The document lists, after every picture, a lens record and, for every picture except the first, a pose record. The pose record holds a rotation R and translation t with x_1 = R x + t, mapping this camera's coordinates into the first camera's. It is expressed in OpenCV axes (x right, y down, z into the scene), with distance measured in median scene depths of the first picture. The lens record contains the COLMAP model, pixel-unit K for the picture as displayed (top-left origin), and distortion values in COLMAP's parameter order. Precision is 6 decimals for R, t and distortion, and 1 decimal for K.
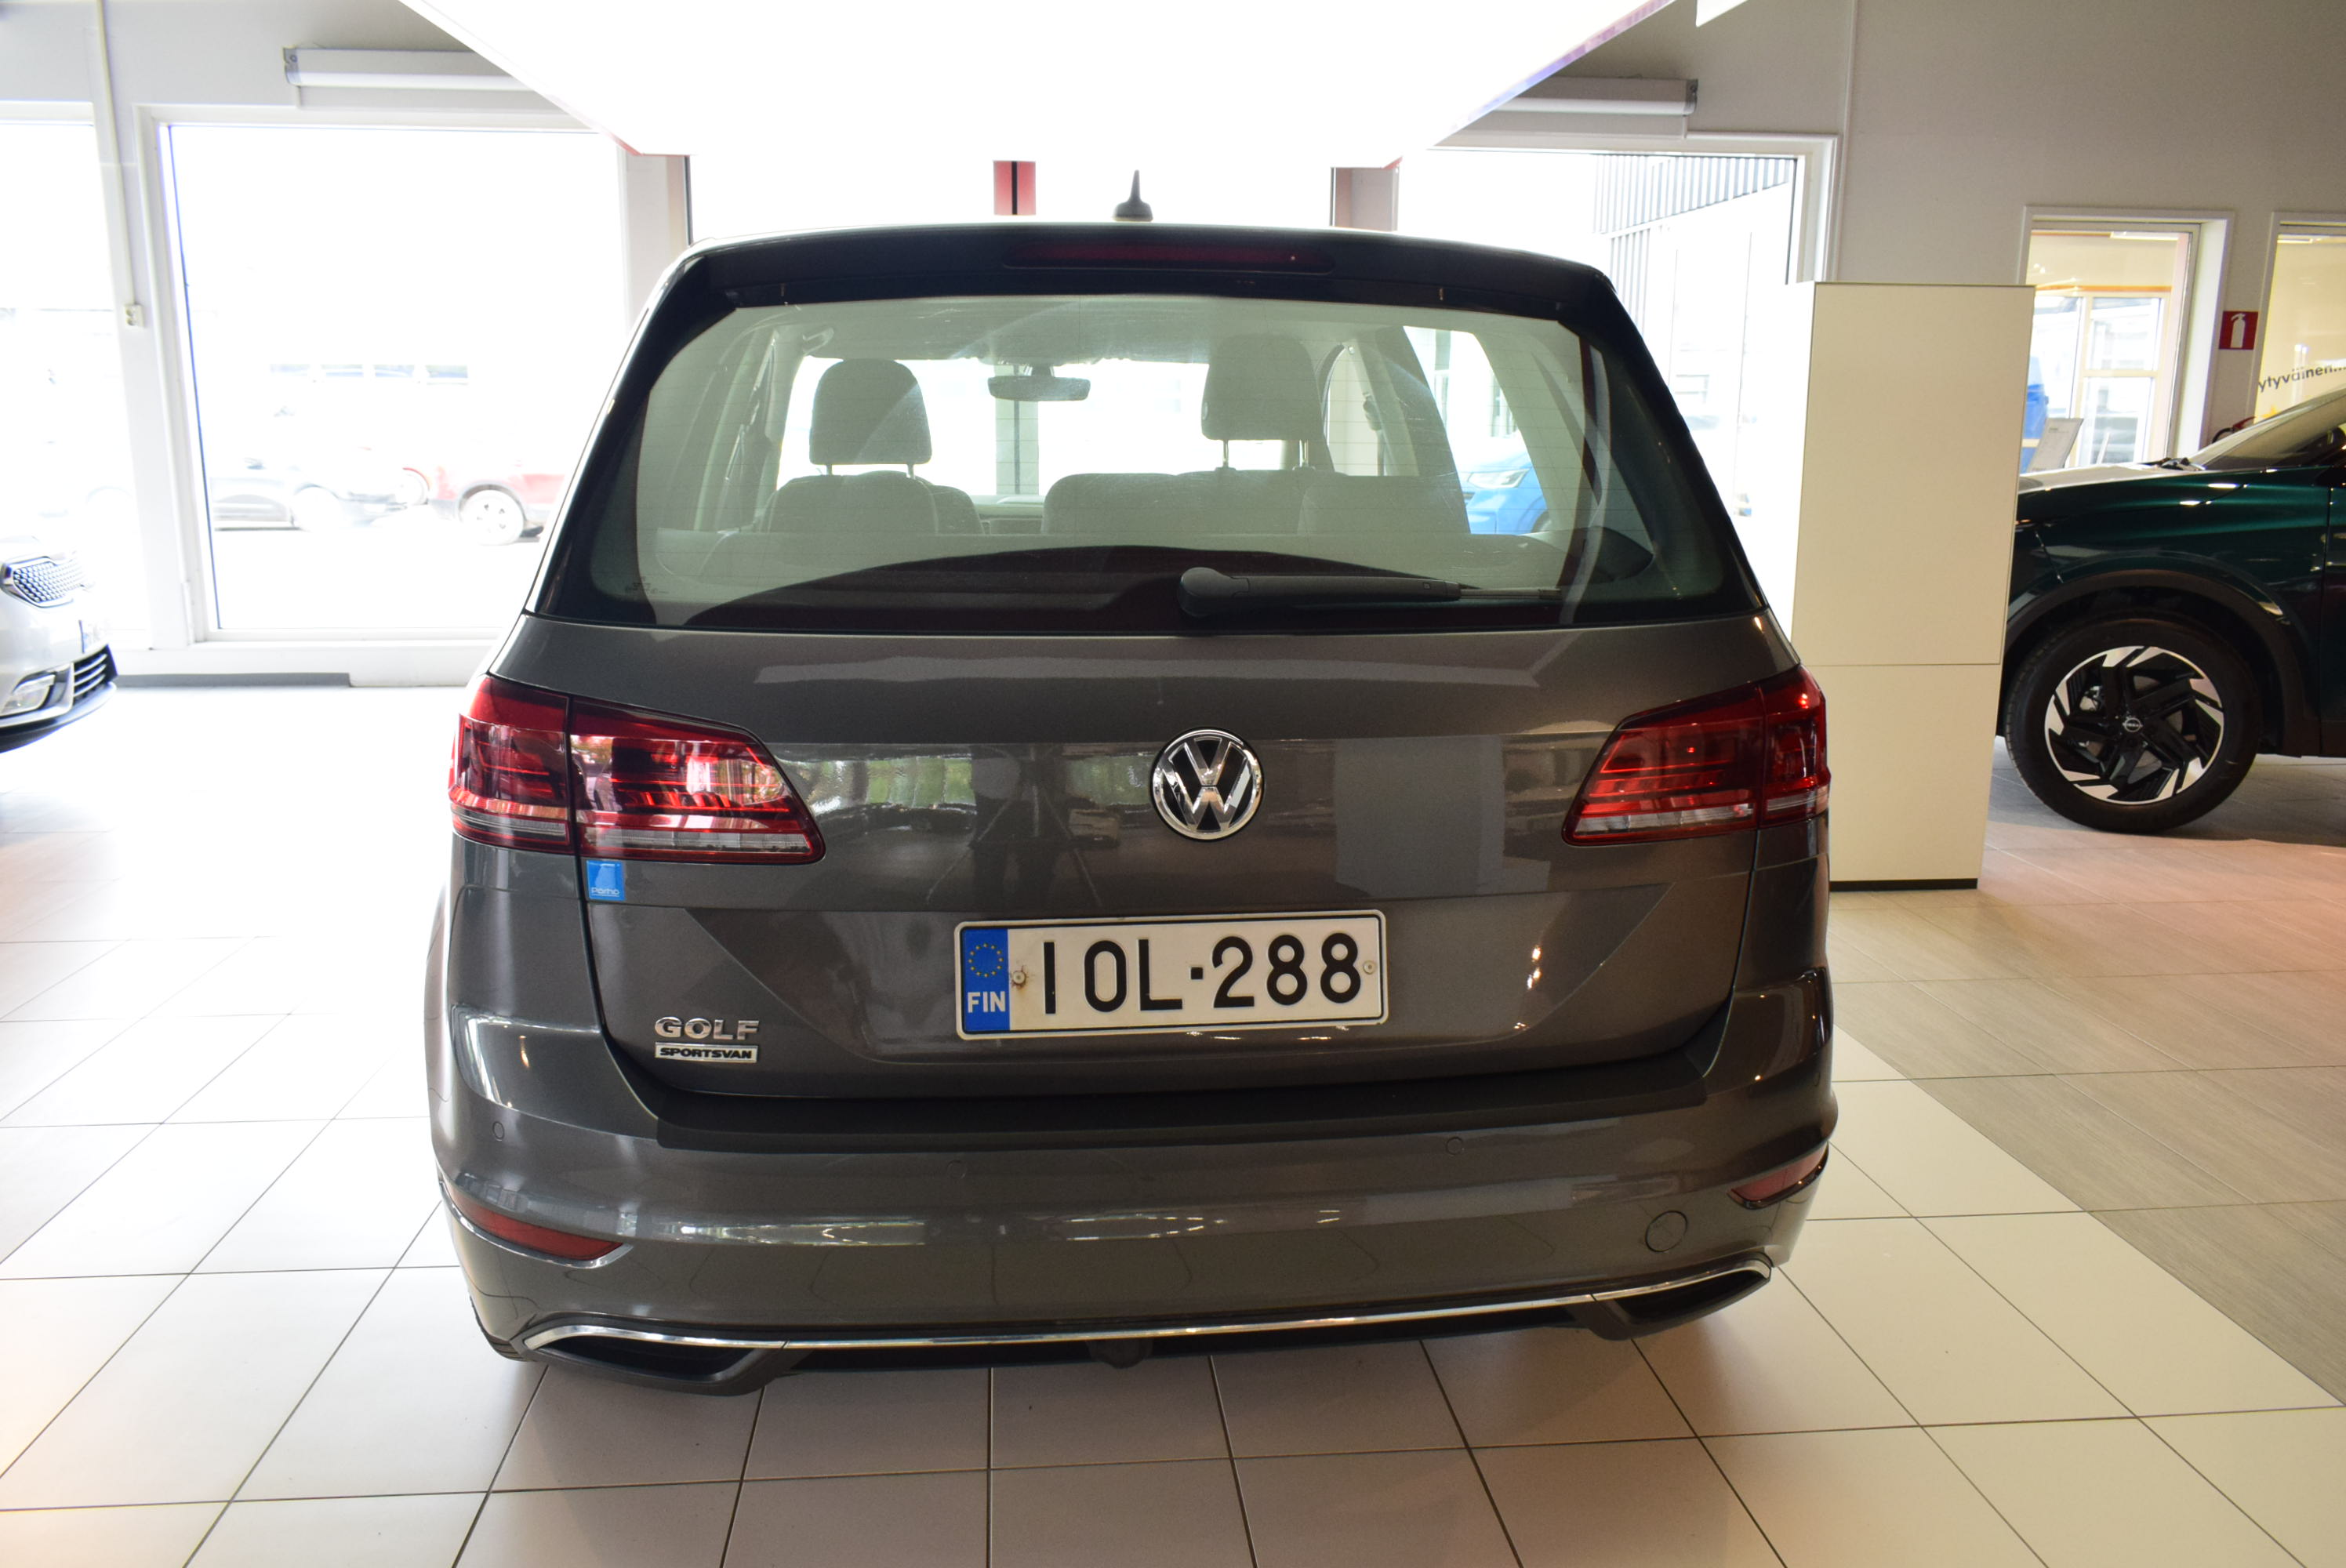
lens RADIAL K [[1798.1, 0, 1174.4], [0, 1798.1, 776.8], [0, 0, 1]] dist [-0.023900, -0.004018]
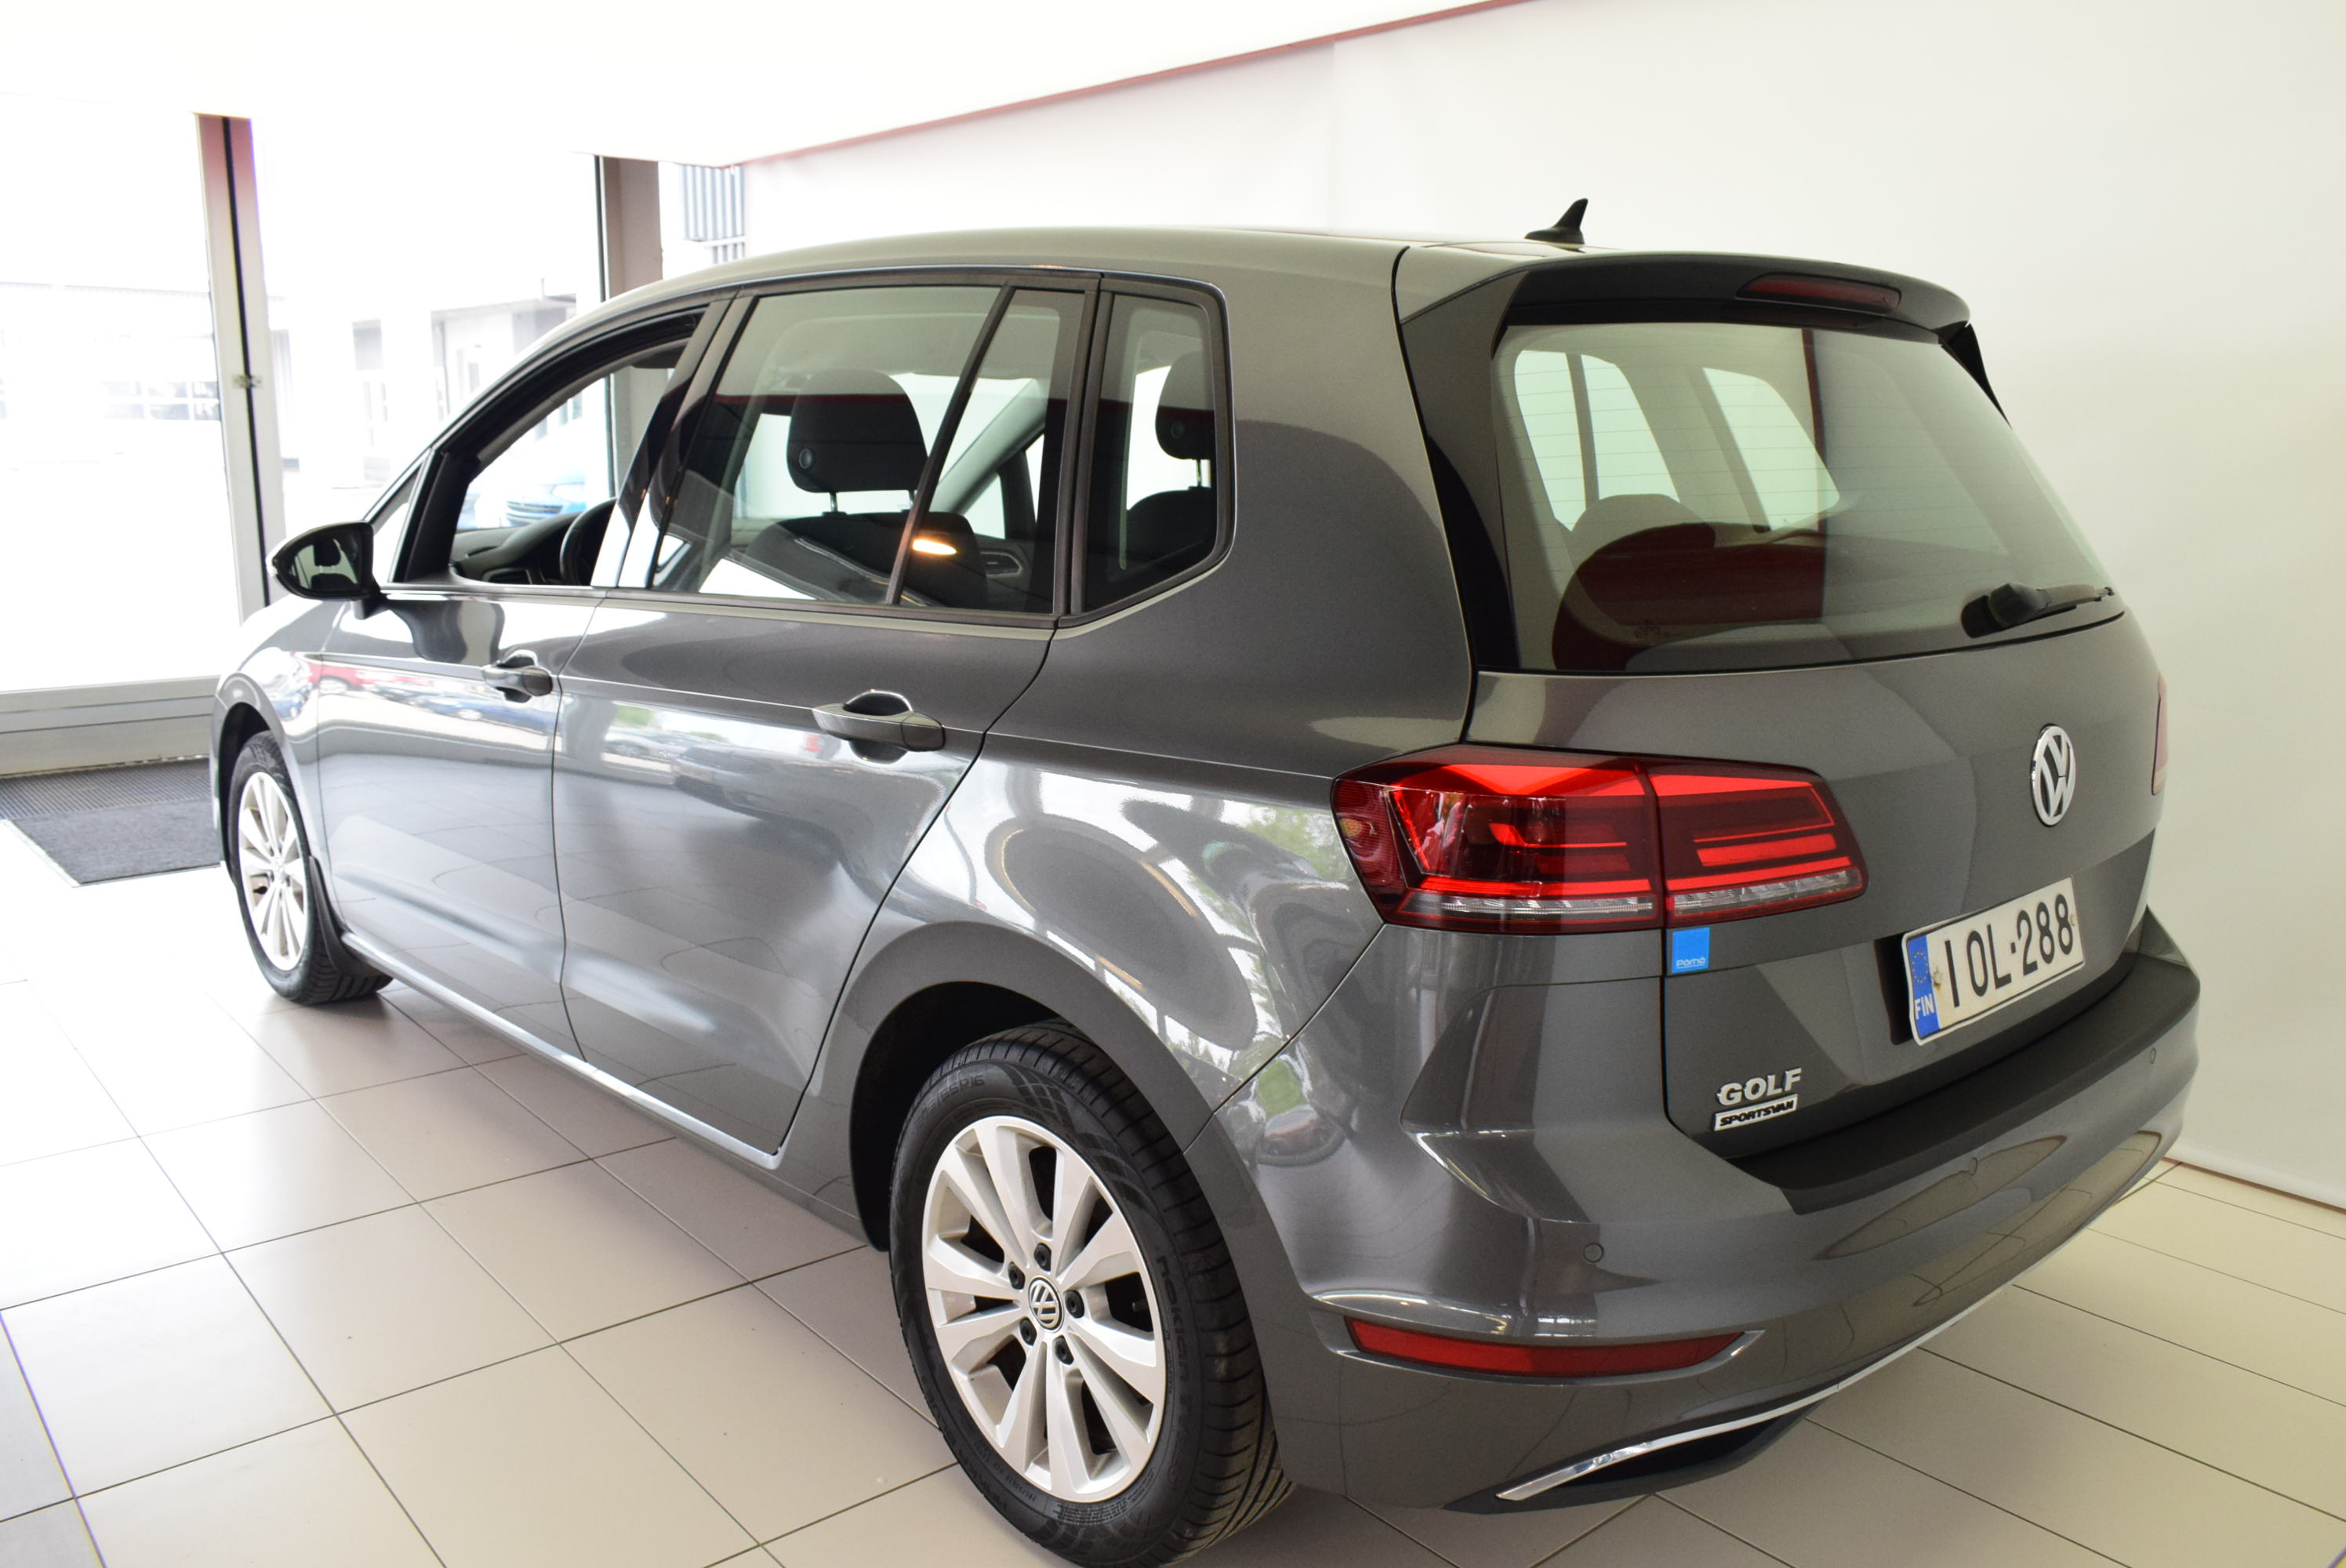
lens RADIAL K [[1798.1, 0, 1178.0], [0, 1798.1, 792.7], [0, 0, 1]] dist [-0.023900, -0.004018]
pose [[0.813092, -0.109734, 0.571700, -1.024030], [0.107454, 0.993489, 0.037868, -0.082282], [-0.572132, 0.030641, 0.819589, 0.390479]]
